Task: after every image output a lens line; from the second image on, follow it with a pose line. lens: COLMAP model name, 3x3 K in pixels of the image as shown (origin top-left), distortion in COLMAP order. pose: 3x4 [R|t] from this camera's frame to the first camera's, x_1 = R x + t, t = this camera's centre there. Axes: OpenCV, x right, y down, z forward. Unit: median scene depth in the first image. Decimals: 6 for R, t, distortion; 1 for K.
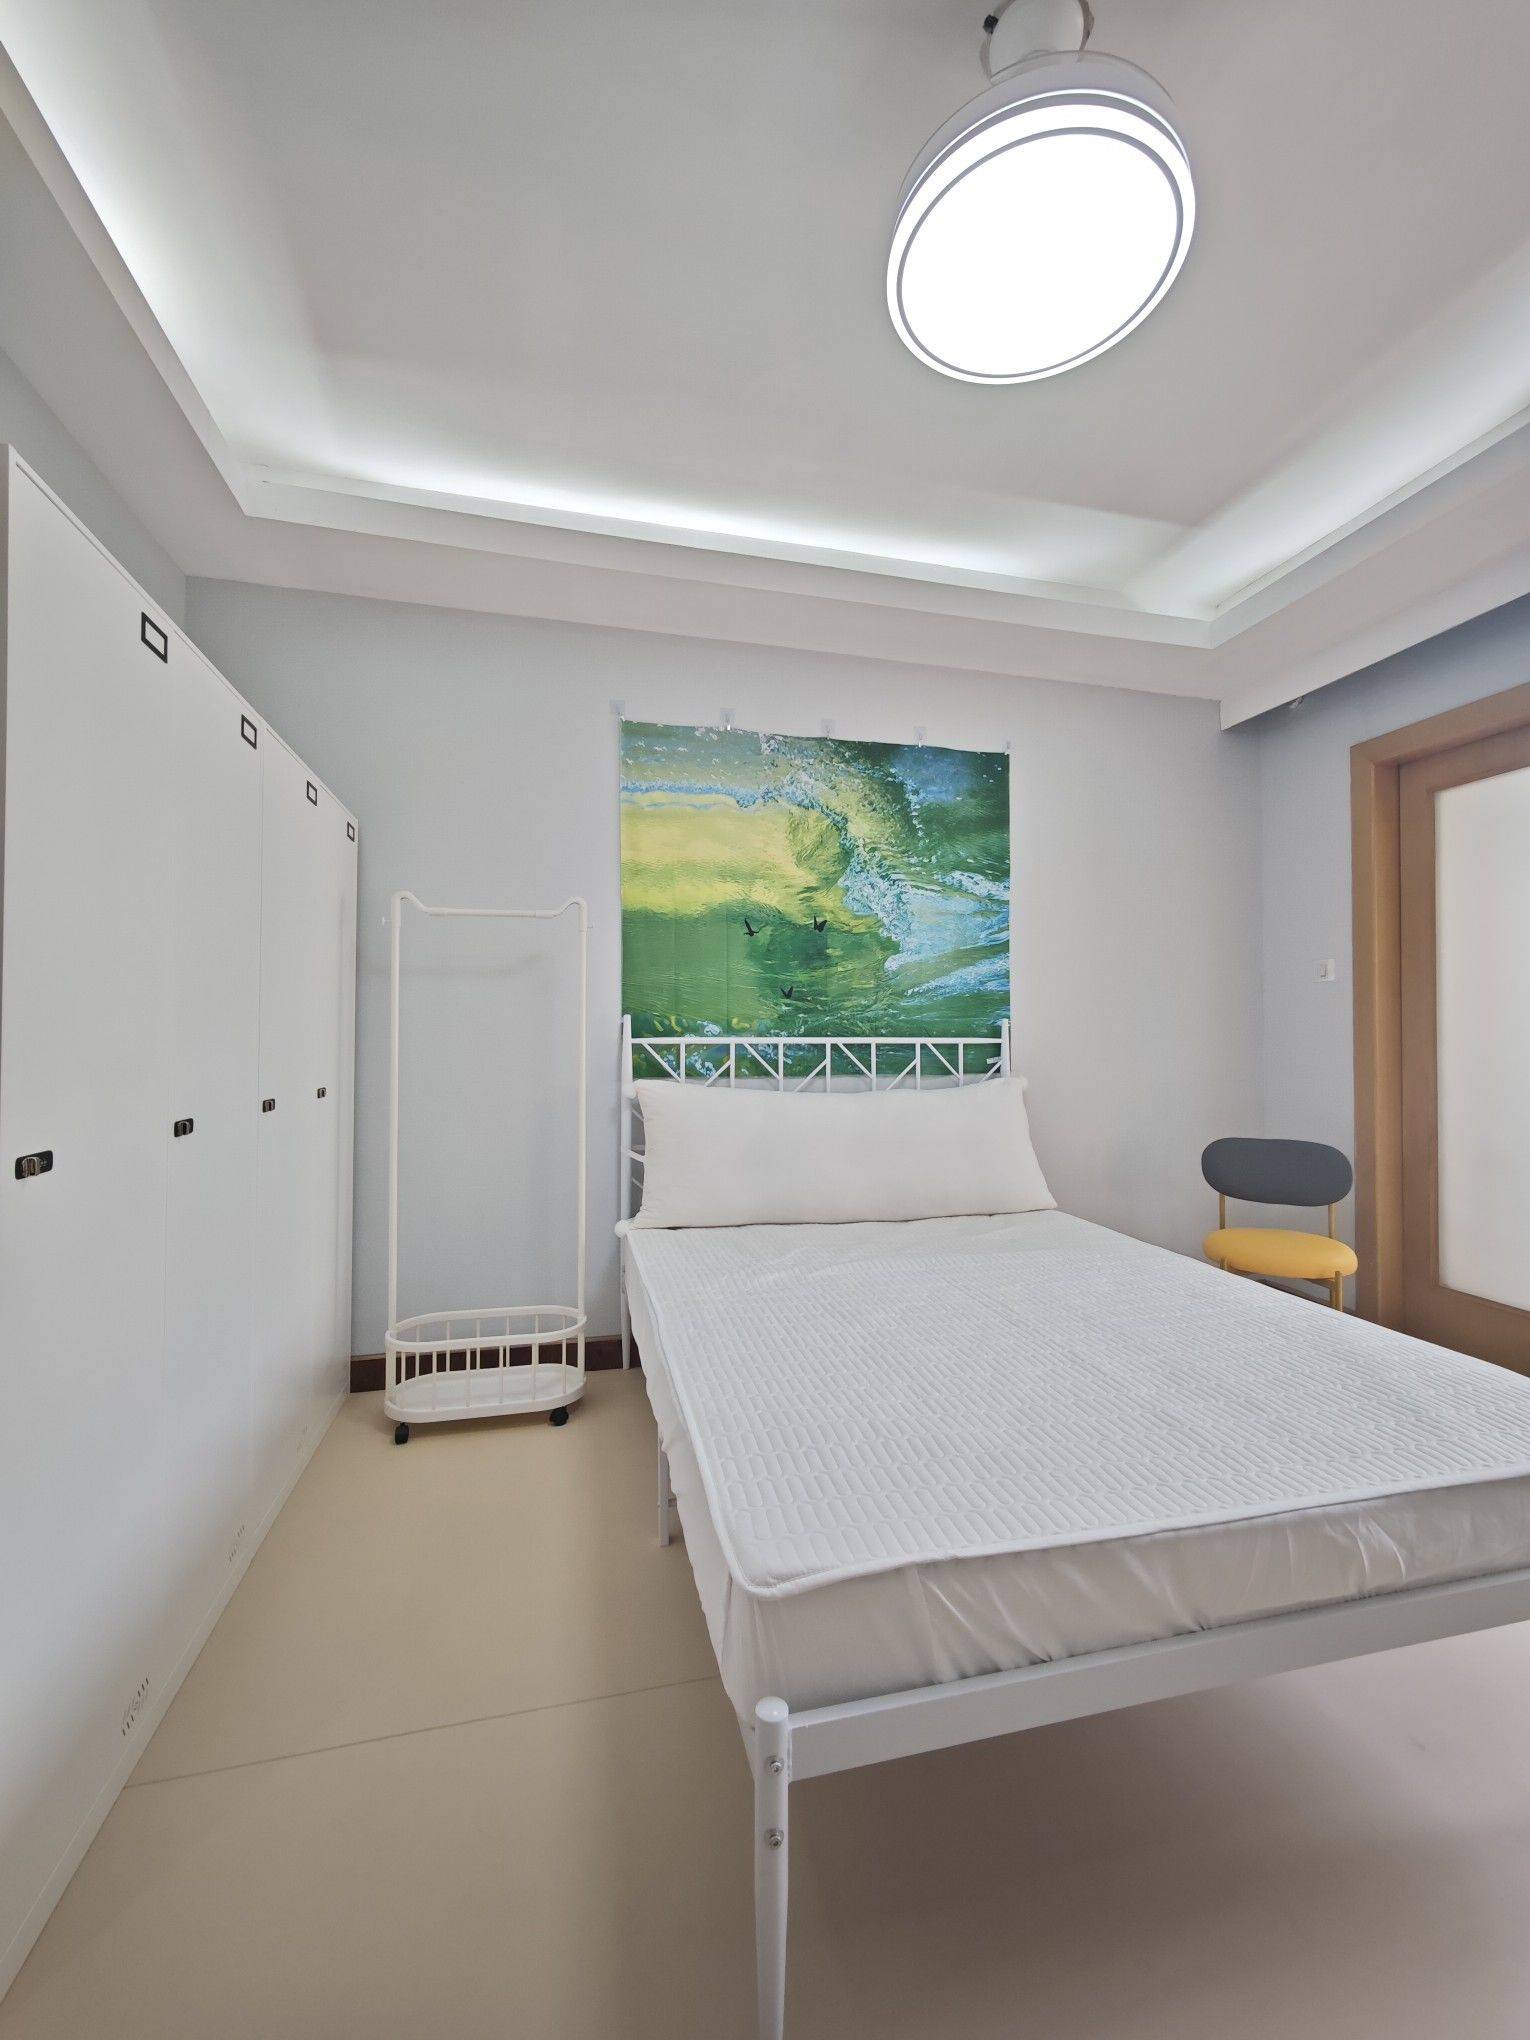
lens RADIAL K [[849.9, 0, 775.0], [0, 849.9, 1016.5], [0, 0, 1]] dist [-0.011641, 0.009519]
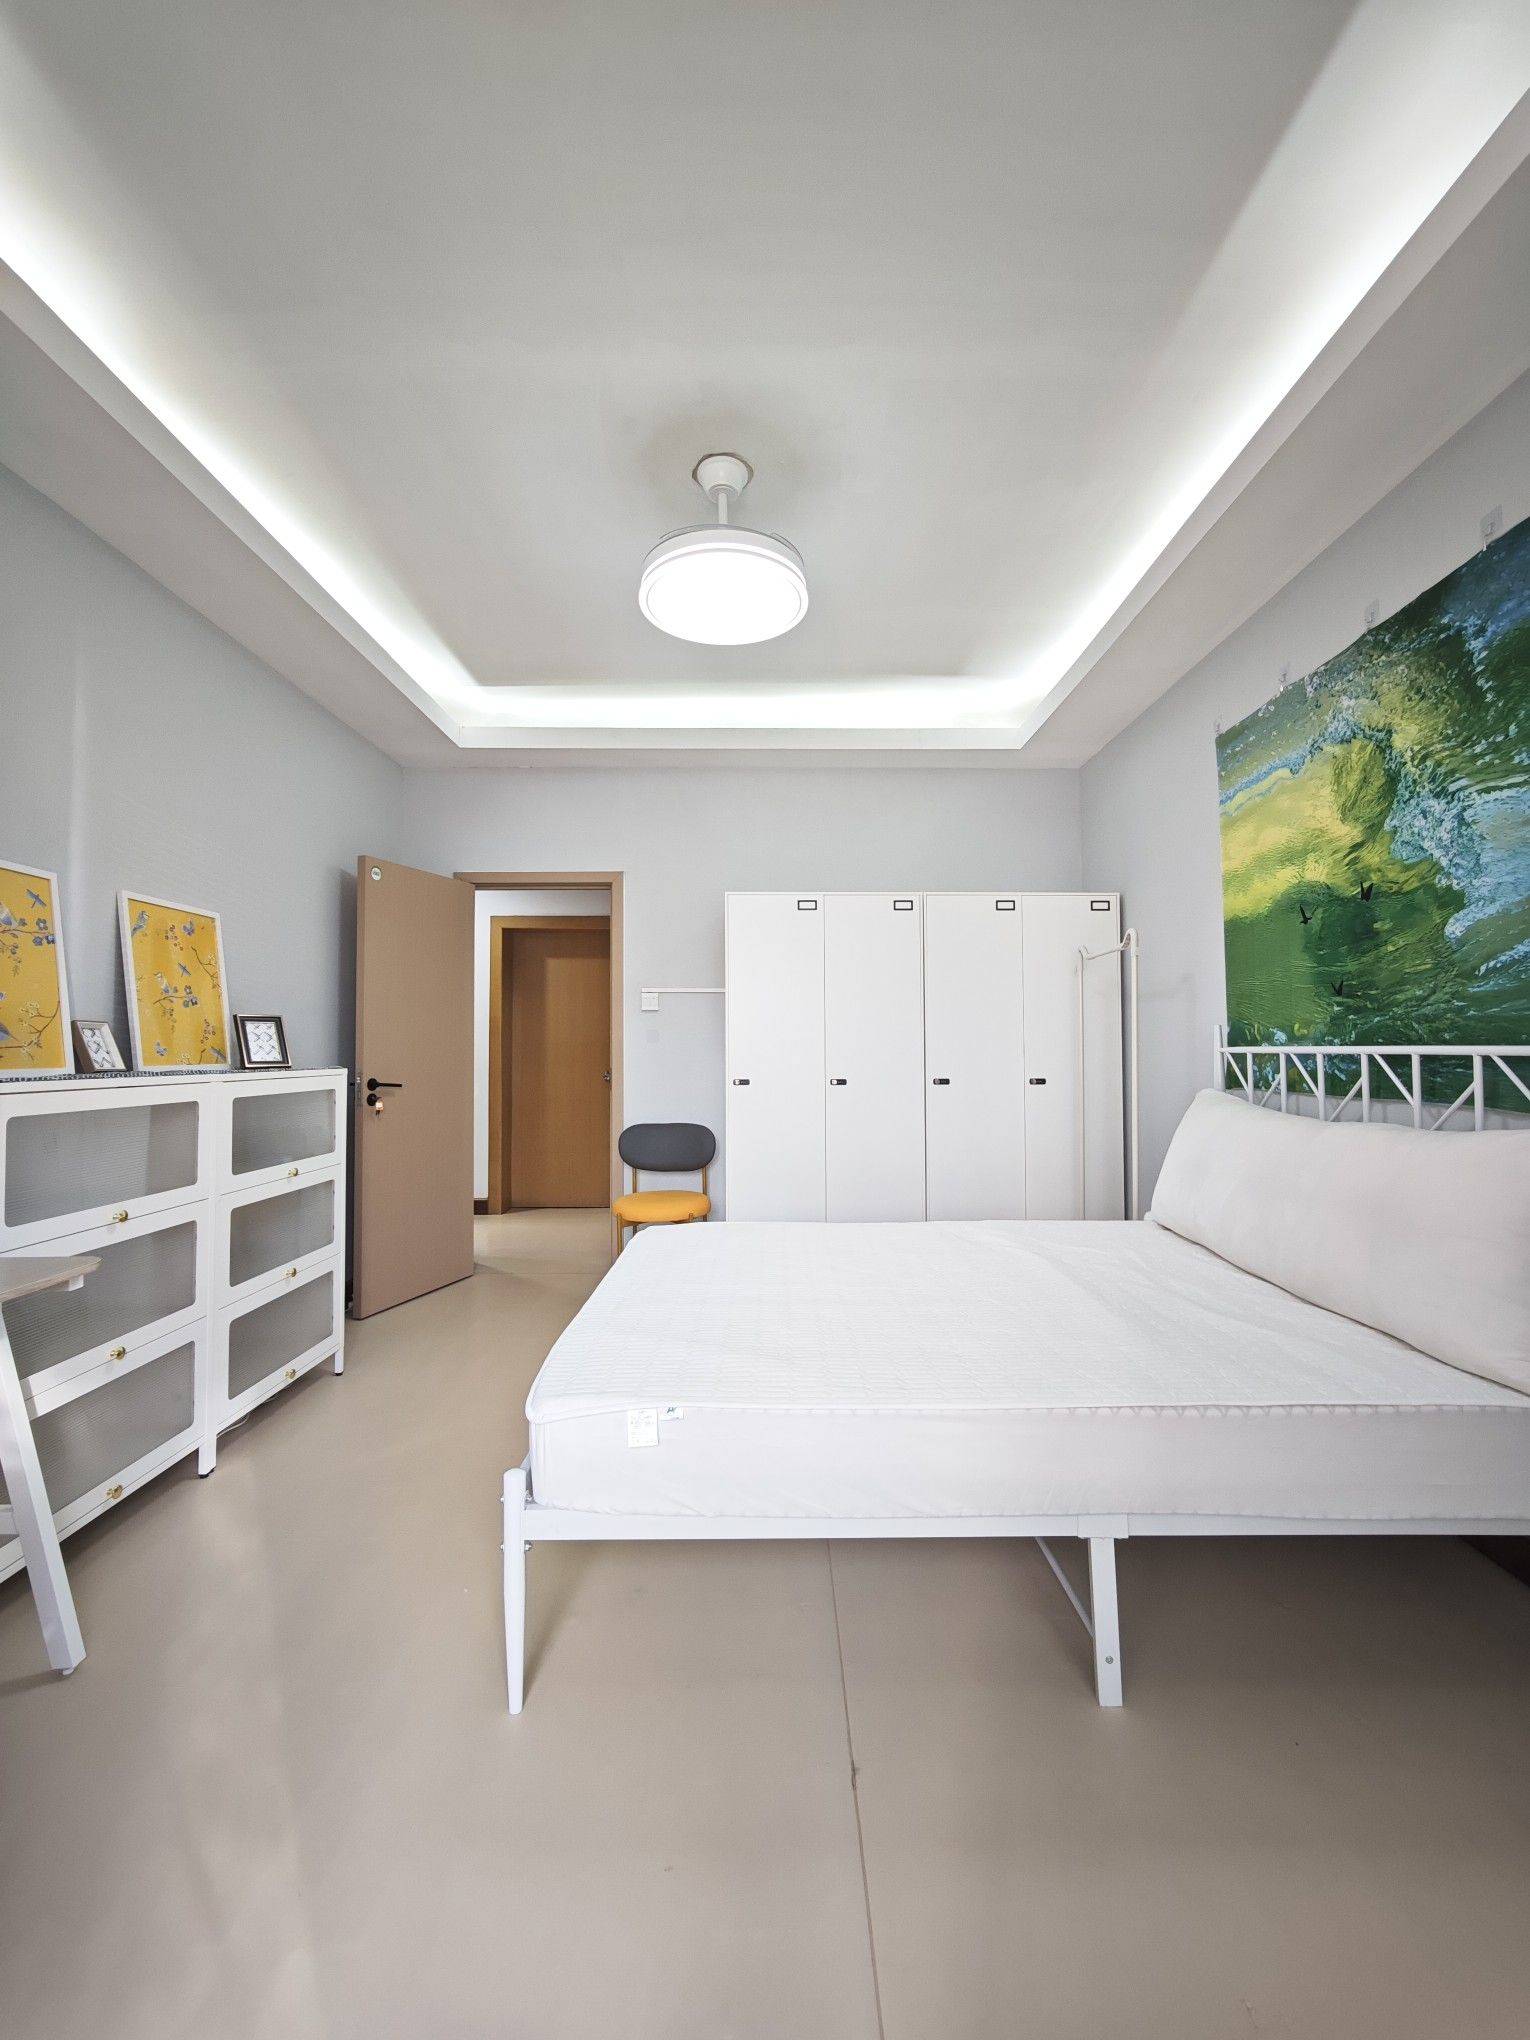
lens RADIAL K [[849.9, 0, 775.0], [0, 849.9, 1016.5], [0, 0, 1]] dist [-0.011641, 0.009519]
pose [[-0.240646, -0.037871, -0.969874, 0.881917], [0.021987, 0.998769, -0.044455, 0.020505], [0.970364, -0.032023, -0.239517, 0.681042]]
